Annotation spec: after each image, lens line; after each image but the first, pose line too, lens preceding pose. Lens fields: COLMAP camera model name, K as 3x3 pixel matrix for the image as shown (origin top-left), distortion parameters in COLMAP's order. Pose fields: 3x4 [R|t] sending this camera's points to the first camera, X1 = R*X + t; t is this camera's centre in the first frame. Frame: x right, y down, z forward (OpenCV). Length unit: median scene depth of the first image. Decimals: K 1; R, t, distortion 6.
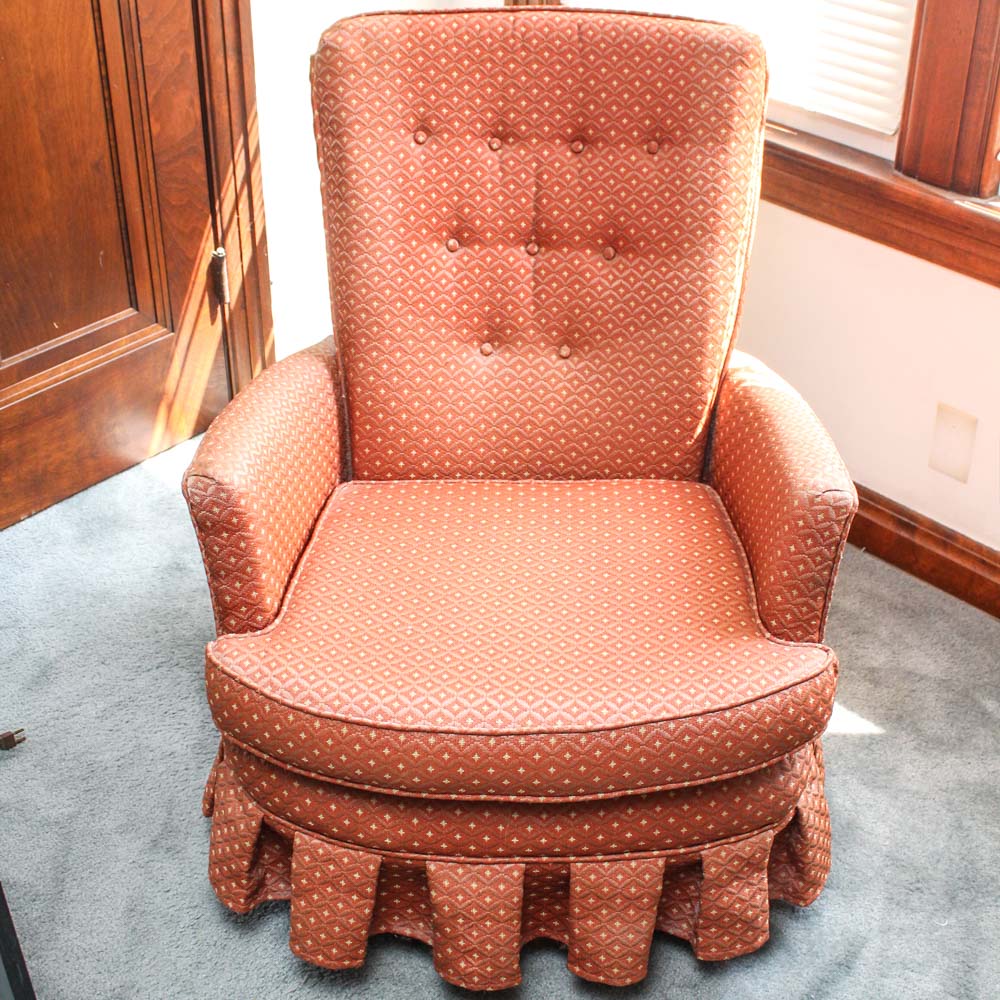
lens RADIAL K [[1637.3, 0, 501.8], [0, 1637.3, 500.1], [0, 0, 1]] dist [-0.046952, 0.000000]
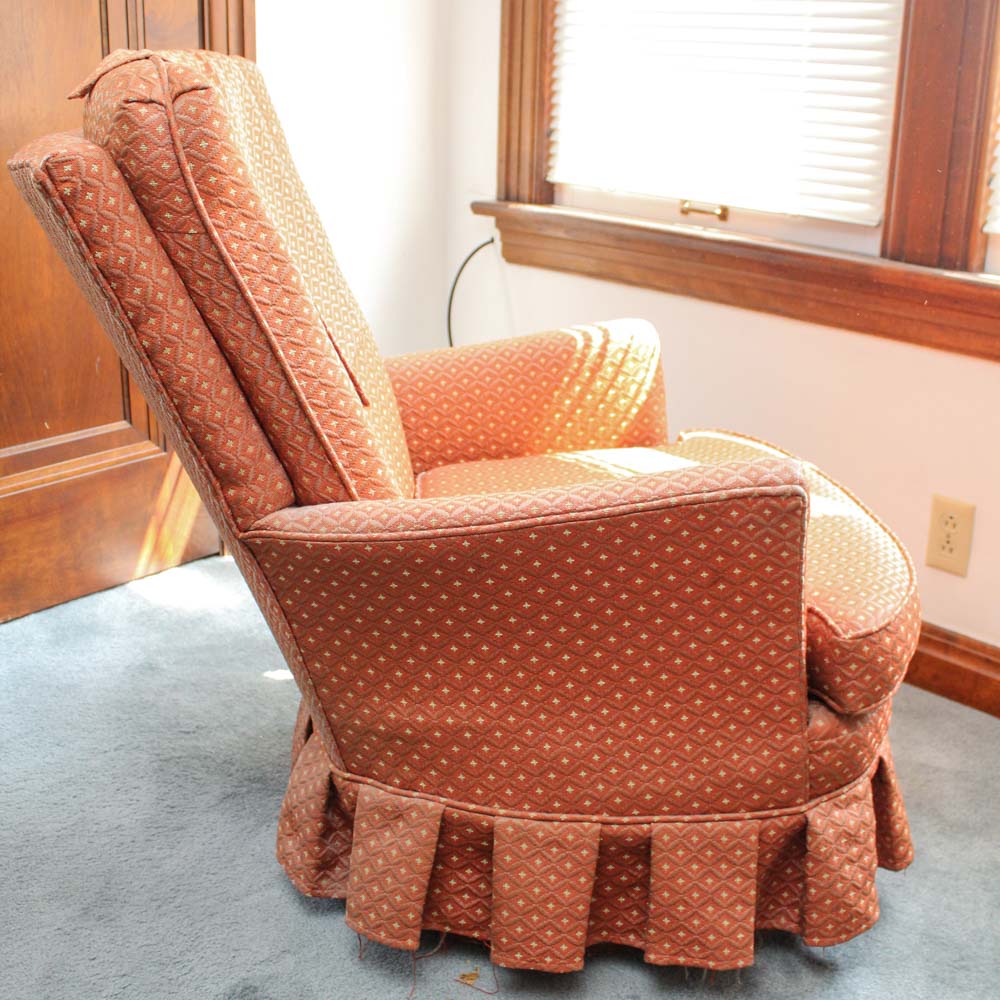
lens RADIAL K [[1380.9, 0, 497.1], [0, 1380.9, 495.9], [0, 0, 1]] dist [-0.068559, 0.000000]
pose [[0.999868, 0.015392, 0.005145, 0.000458], [-0.013701, 0.970500, -0.240713, 0.139113], [-0.008699, 0.240611, 0.970583, 0.194386]]
